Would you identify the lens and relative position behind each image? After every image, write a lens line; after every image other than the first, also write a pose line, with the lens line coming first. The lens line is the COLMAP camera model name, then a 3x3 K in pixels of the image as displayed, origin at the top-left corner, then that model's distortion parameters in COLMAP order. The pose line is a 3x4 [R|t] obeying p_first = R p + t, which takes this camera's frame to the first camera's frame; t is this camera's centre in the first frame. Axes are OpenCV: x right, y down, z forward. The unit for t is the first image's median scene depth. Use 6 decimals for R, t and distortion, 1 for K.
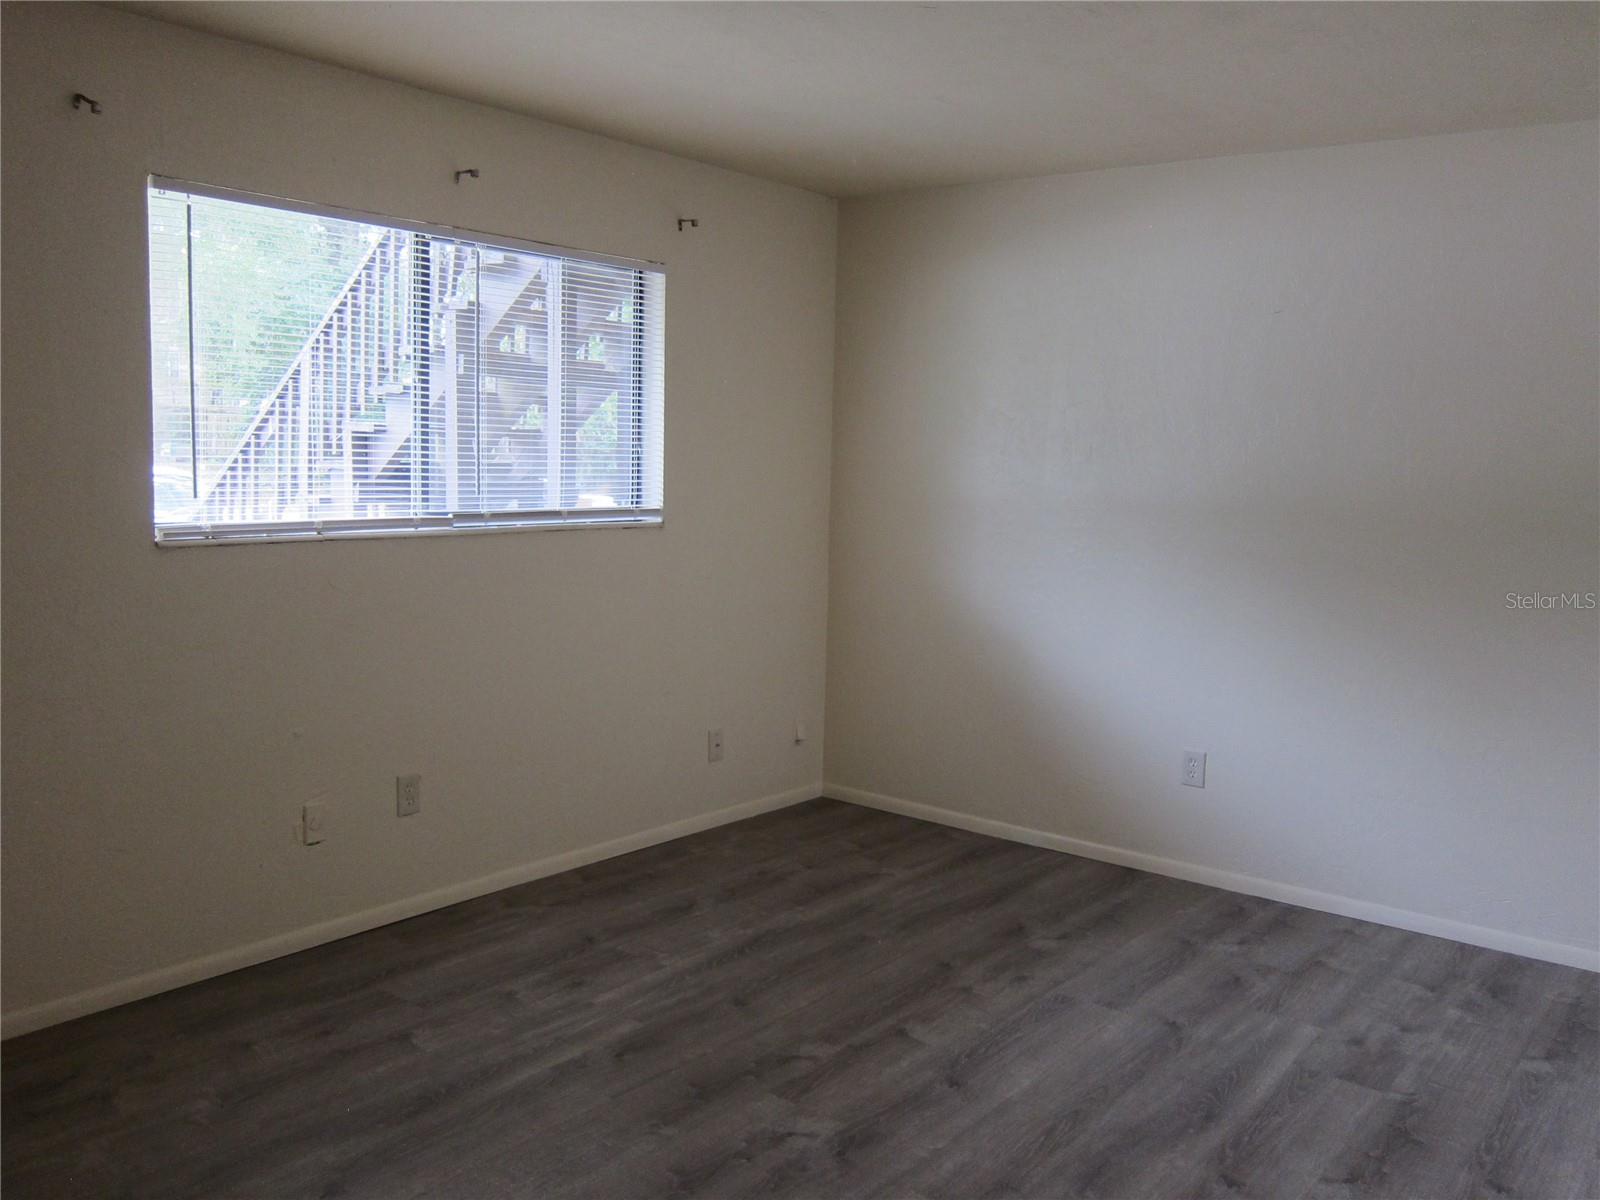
lens RADIAL K [[1343.1, 0, 801.0], [0, 1343.1, 600.3], [0, 0, 1]] dist [-0.062756, 0.018640]
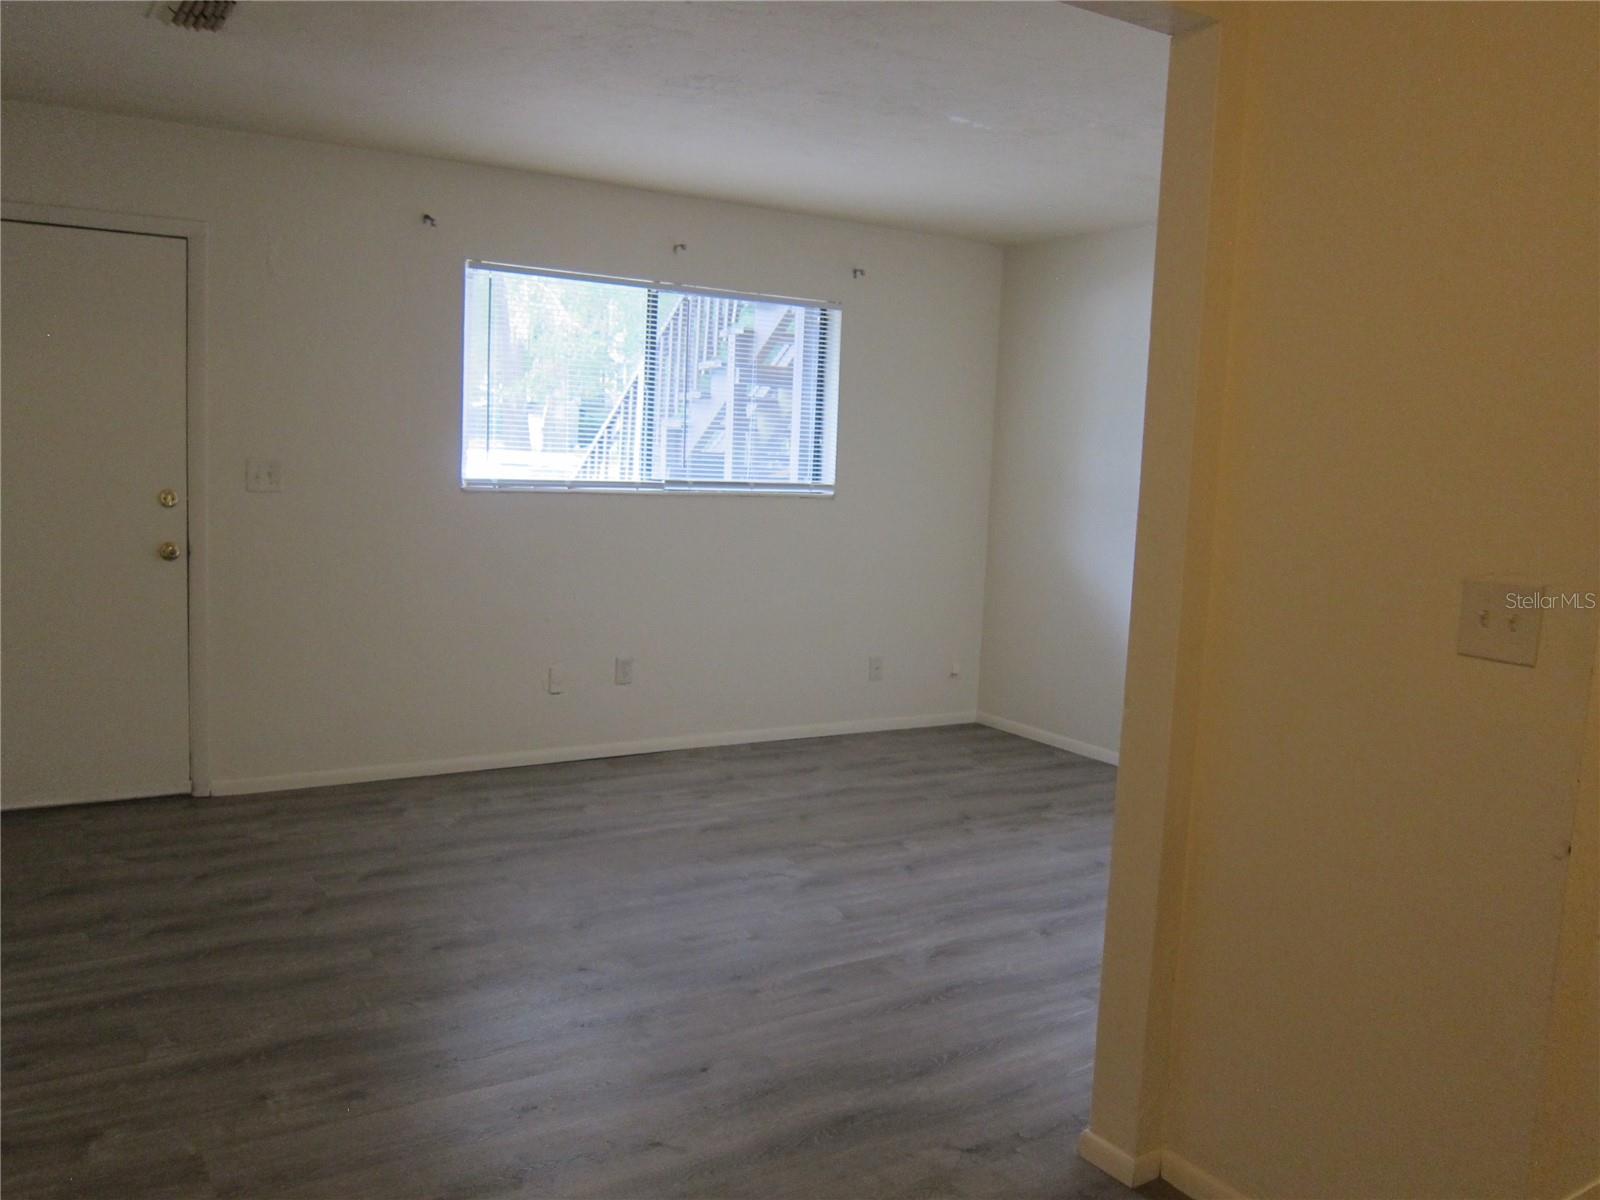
lens RADIAL K [[1343.1, 0, 793.2], [0, 1343.1, 600.0], [0, 0, 1]] dist [-0.062756, 0.018640]
pose [[0.947520, 0.052169, -0.315412, 0.363239], [-0.054572, 0.998509, 0.001215, 0.059907], [0.315006, 0.016061, 0.948954, -0.362062]]
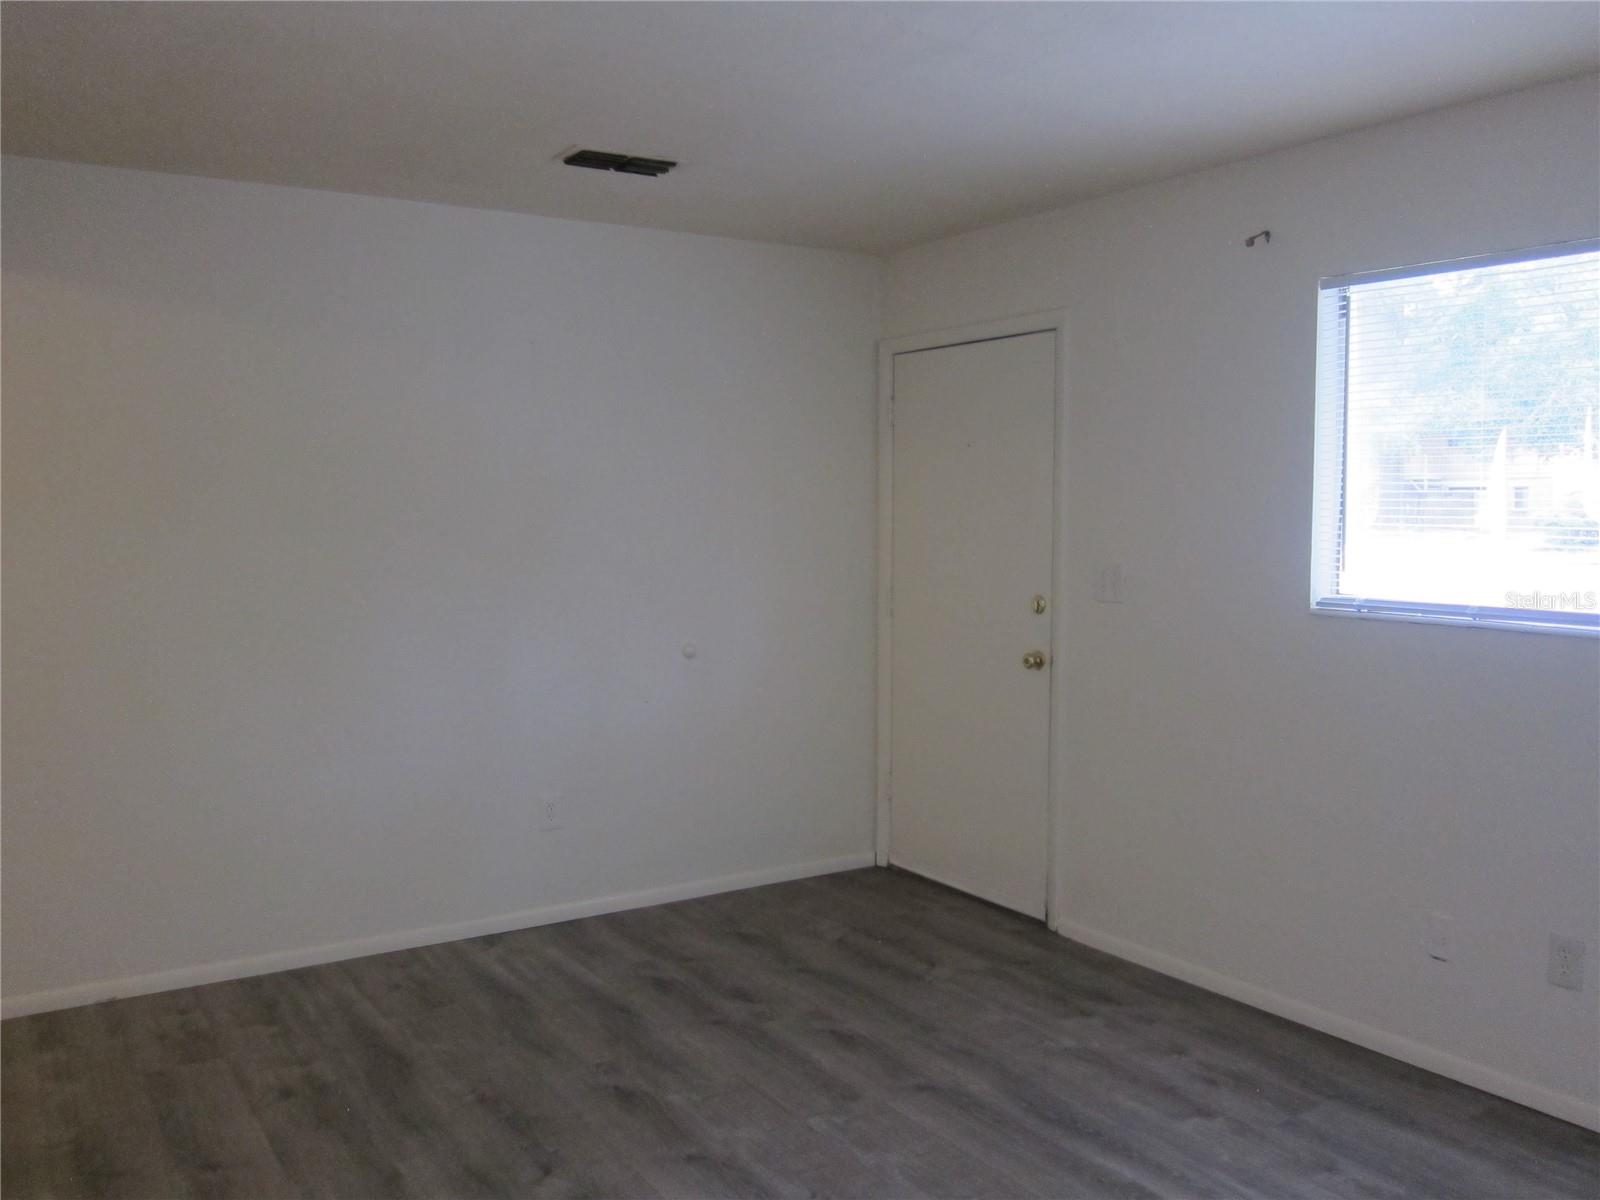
lens RADIAL K [[1343.1, 0, 796.2], [0, 1343.1, 594.3], [0, 0, 1]] dist [-0.062756, 0.018640]
pose [[-0.324061, 0.037436, -0.945295, 0.614118], [-0.115678, 0.990151, 0.078868, -0.082842], [0.938937, 0.134908, -0.316539, 0.834482]]
